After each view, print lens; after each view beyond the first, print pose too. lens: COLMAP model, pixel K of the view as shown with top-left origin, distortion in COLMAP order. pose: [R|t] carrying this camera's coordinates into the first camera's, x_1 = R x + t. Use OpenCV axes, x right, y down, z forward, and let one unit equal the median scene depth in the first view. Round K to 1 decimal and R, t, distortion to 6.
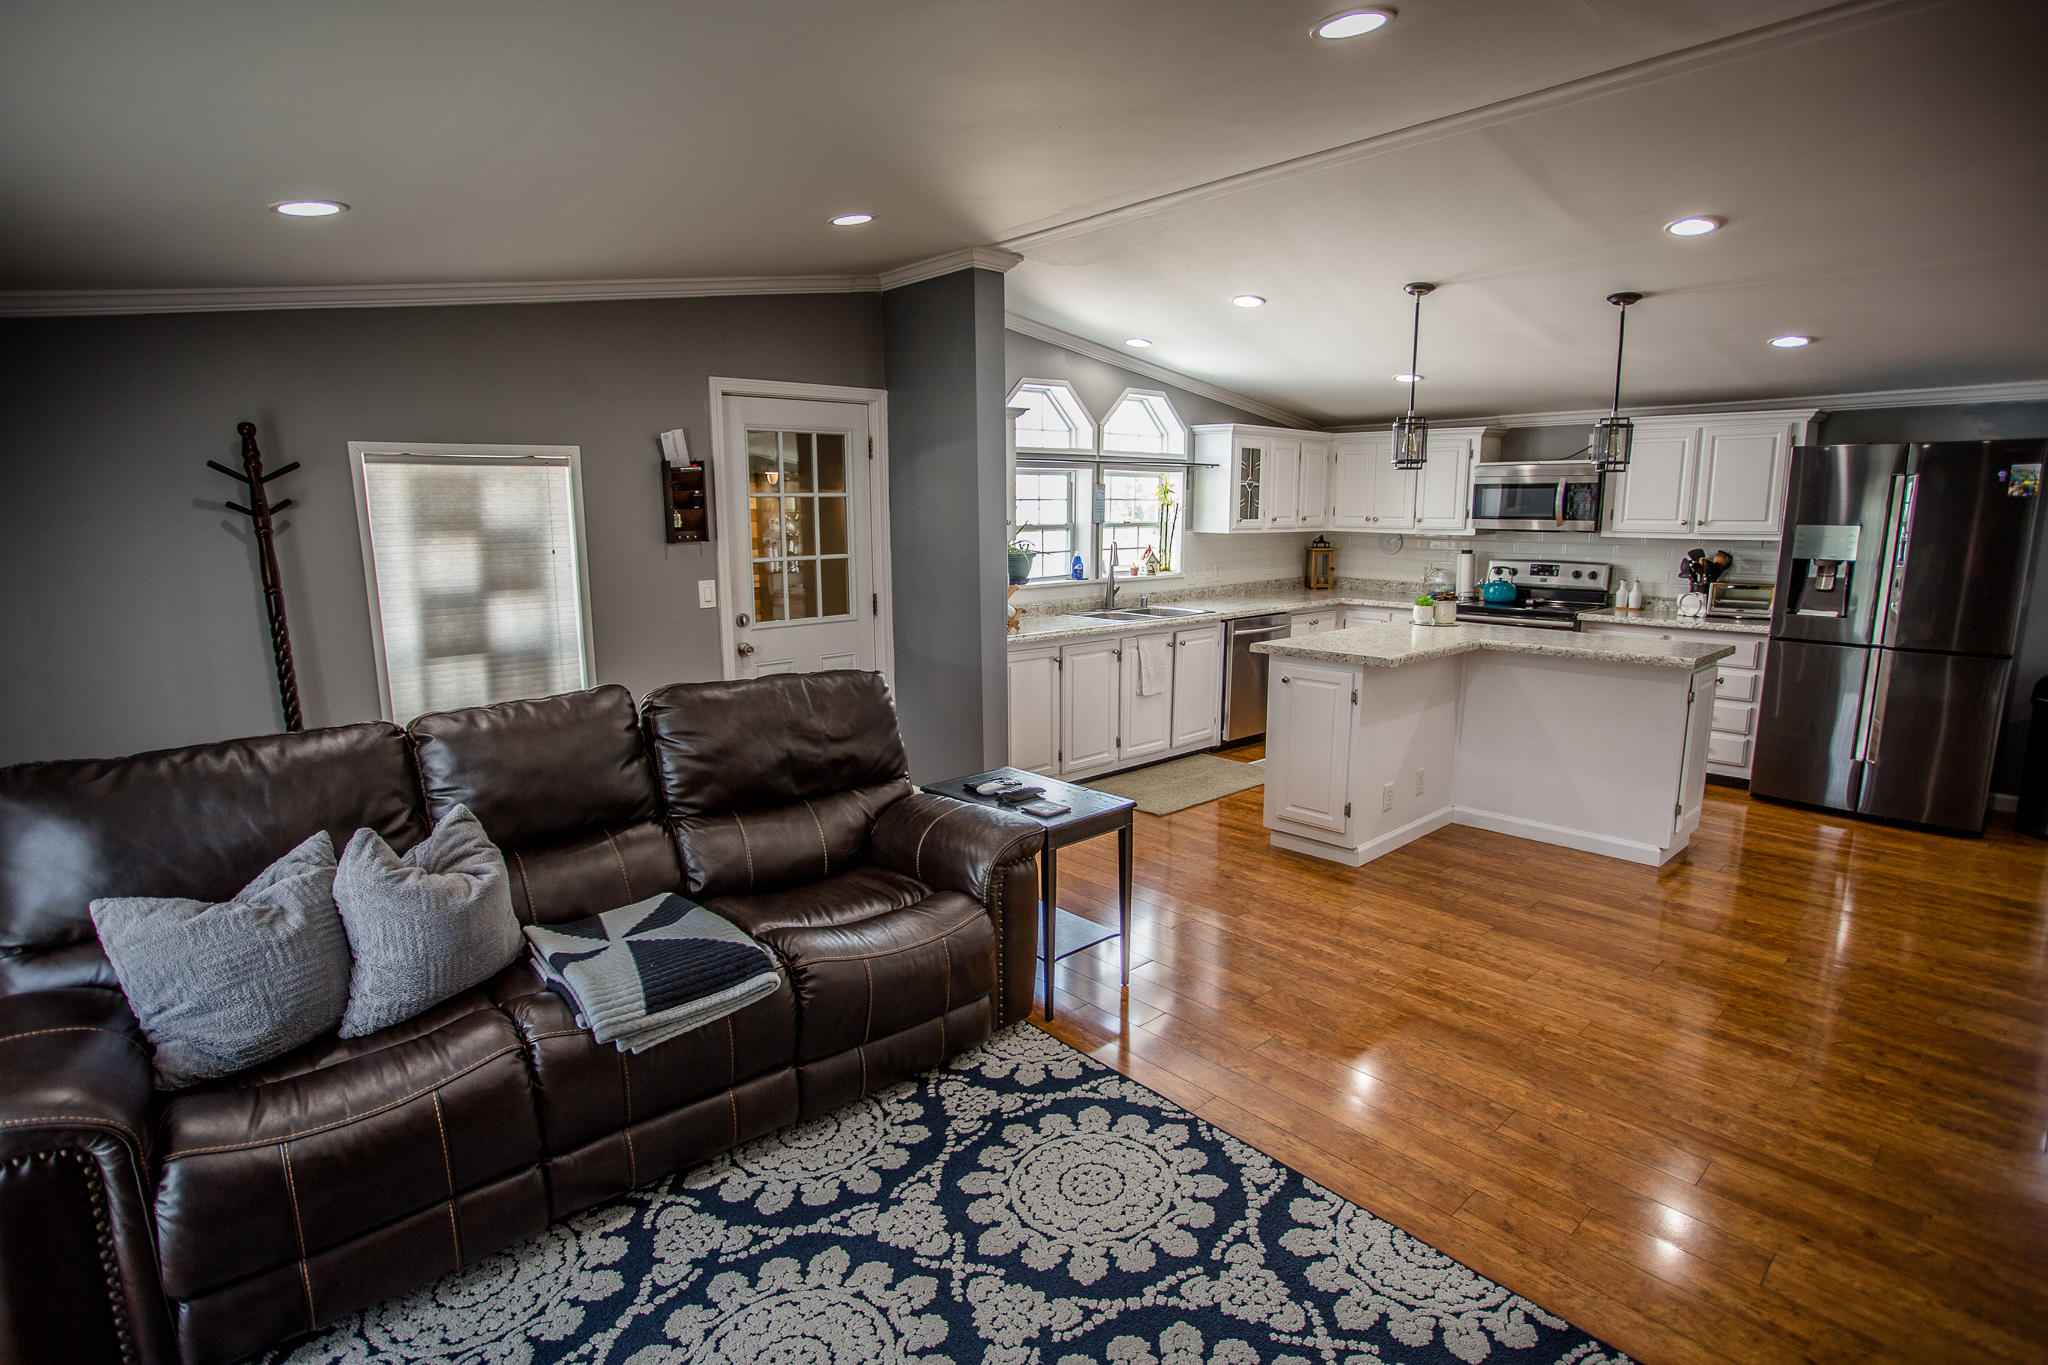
lens RADIAL K [[1017.9, 0, 1009.2], [0, 1017.9, 685.8], [0, 0, 1]] dist [-0.073271, 0.035080]
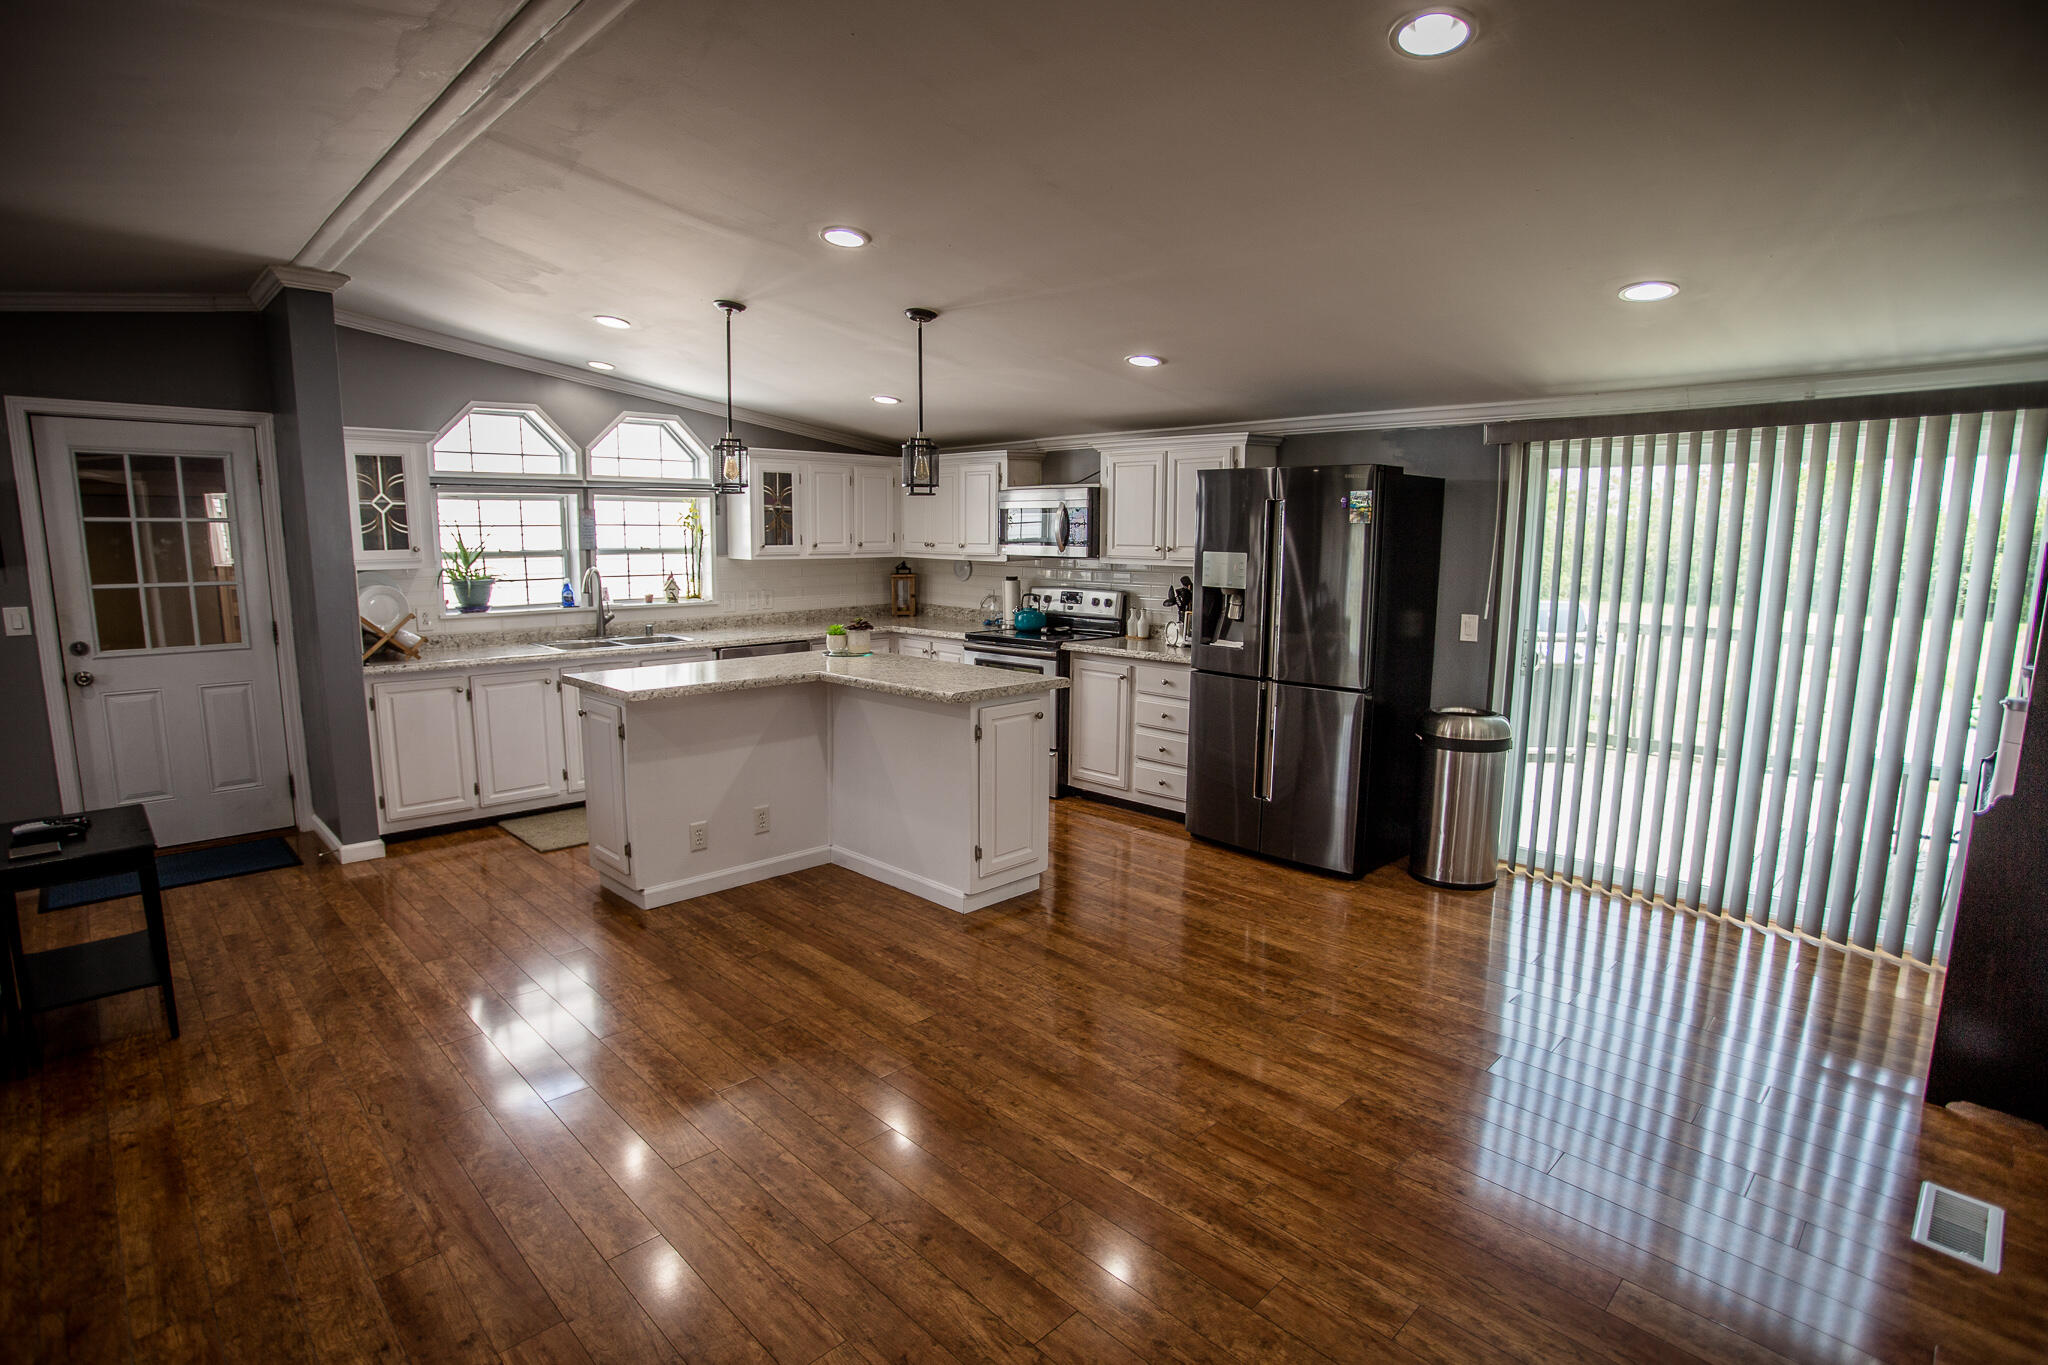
lens RADIAL K [[1017.9, 0, 1009.2], [0, 1017.9, 685.8], [0, 0, 1]] dist [-0.073271, 0.035080]
pose [[0.999022, 0.003329, 0.044090, 0.515145], [-0.002289, 0.999719, -0.023600, -0.008271], [-0.044156, 0.023476, 0.998749, 0.023846]]
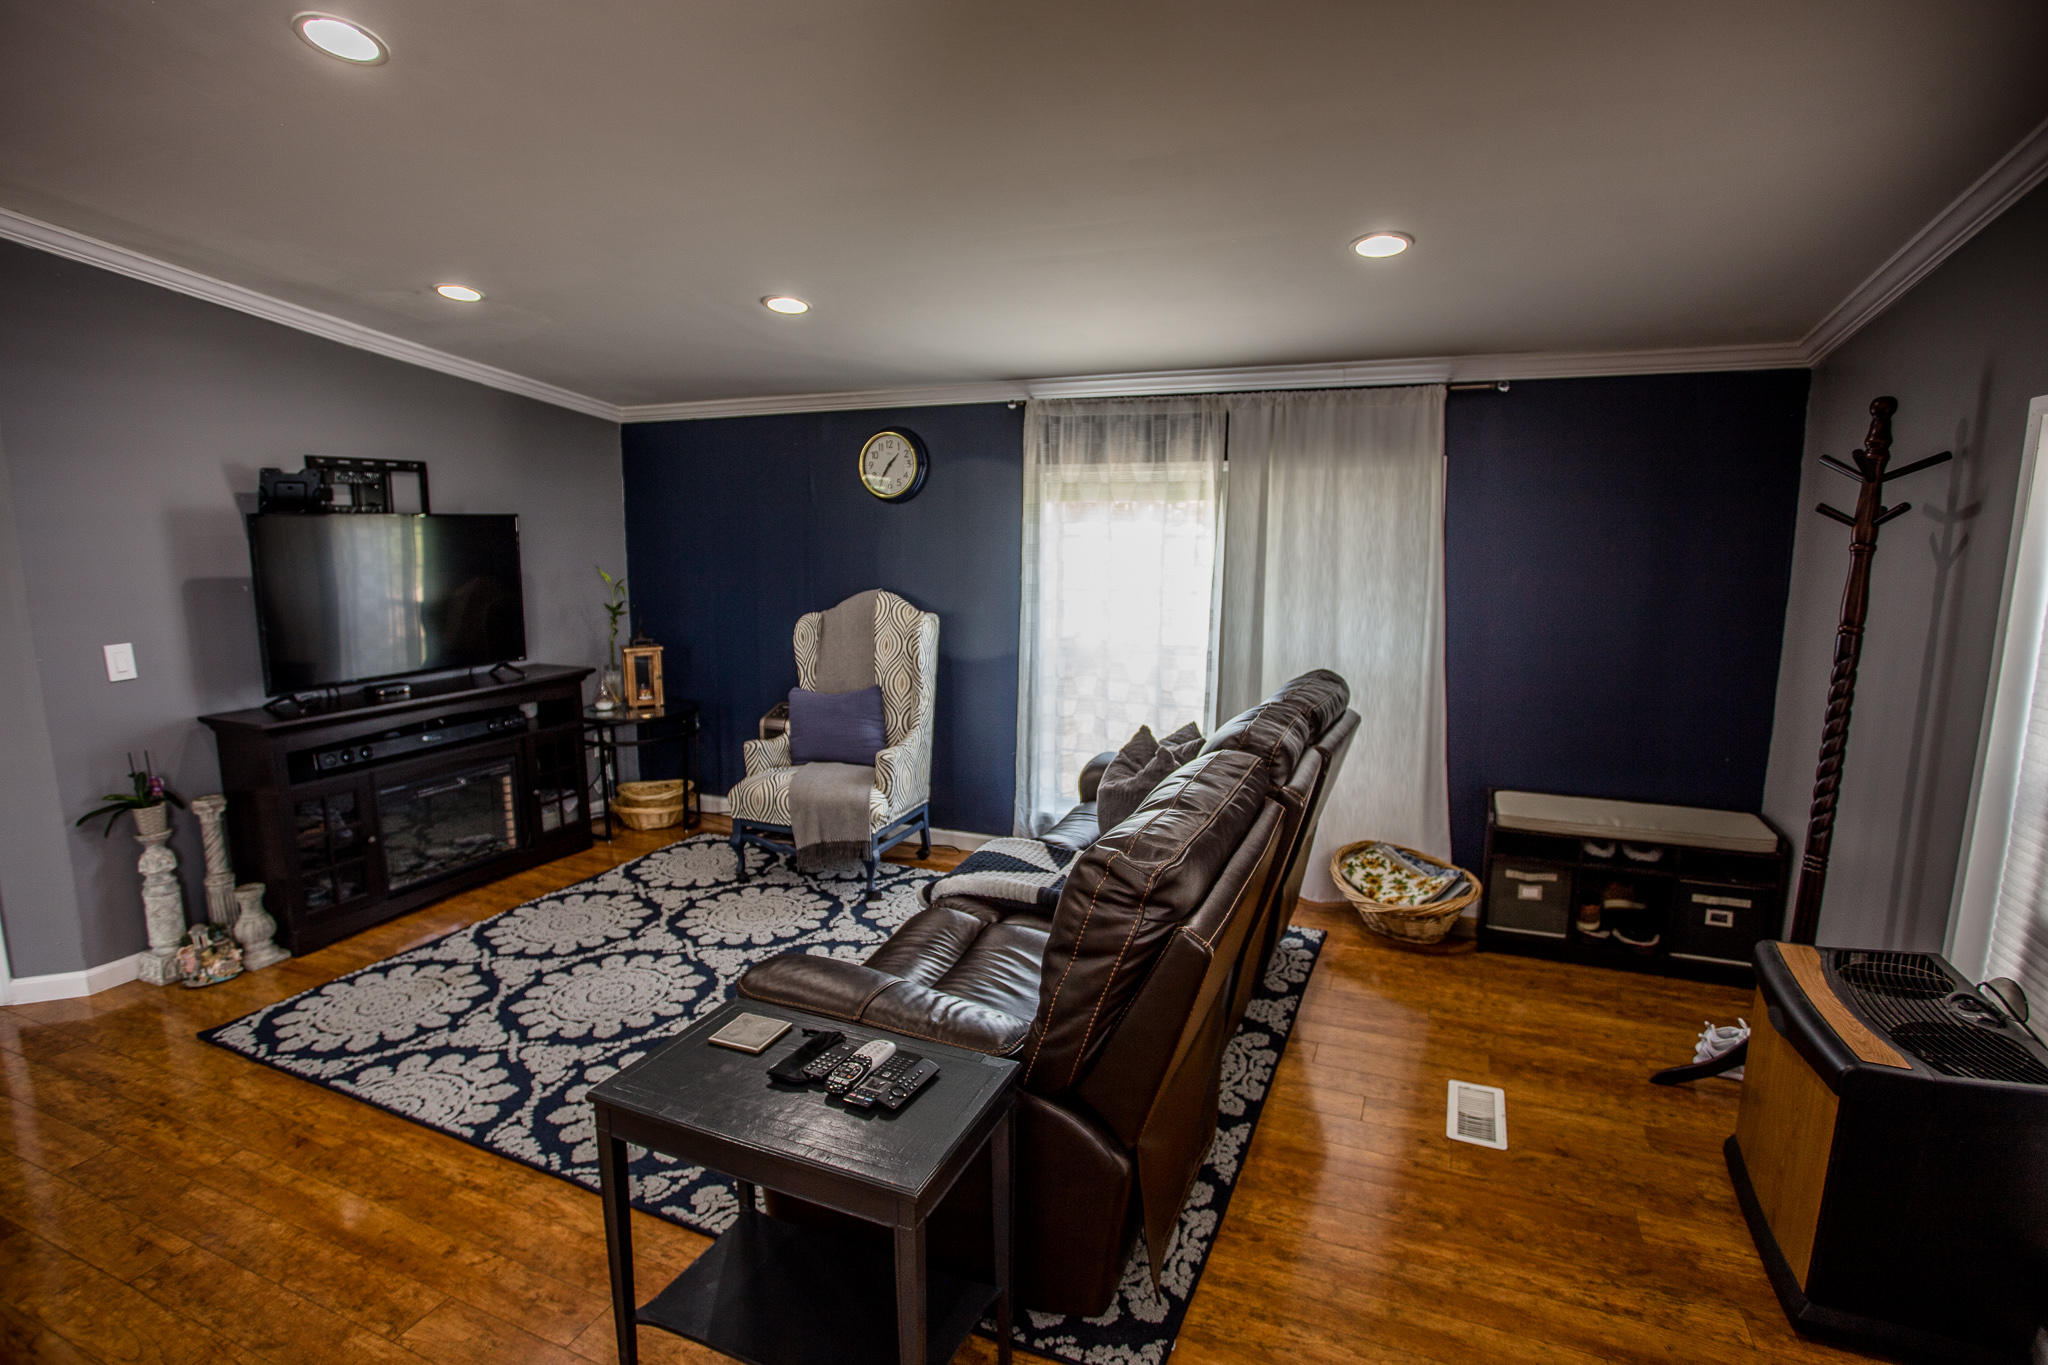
lens RADIAL K [[1017.9, 0, 1009.2], [0, 1017.9, 685.8], [0, 0, 1]] dist [-0.073271, 0.035080]
pose [[-0.904213, 0.074817, -0.420477, 0.076221], [-0.068511, 0.946376, 0.315720, -0.150919], [0.421551, 0.314285, -0.850600, 0.852082]]
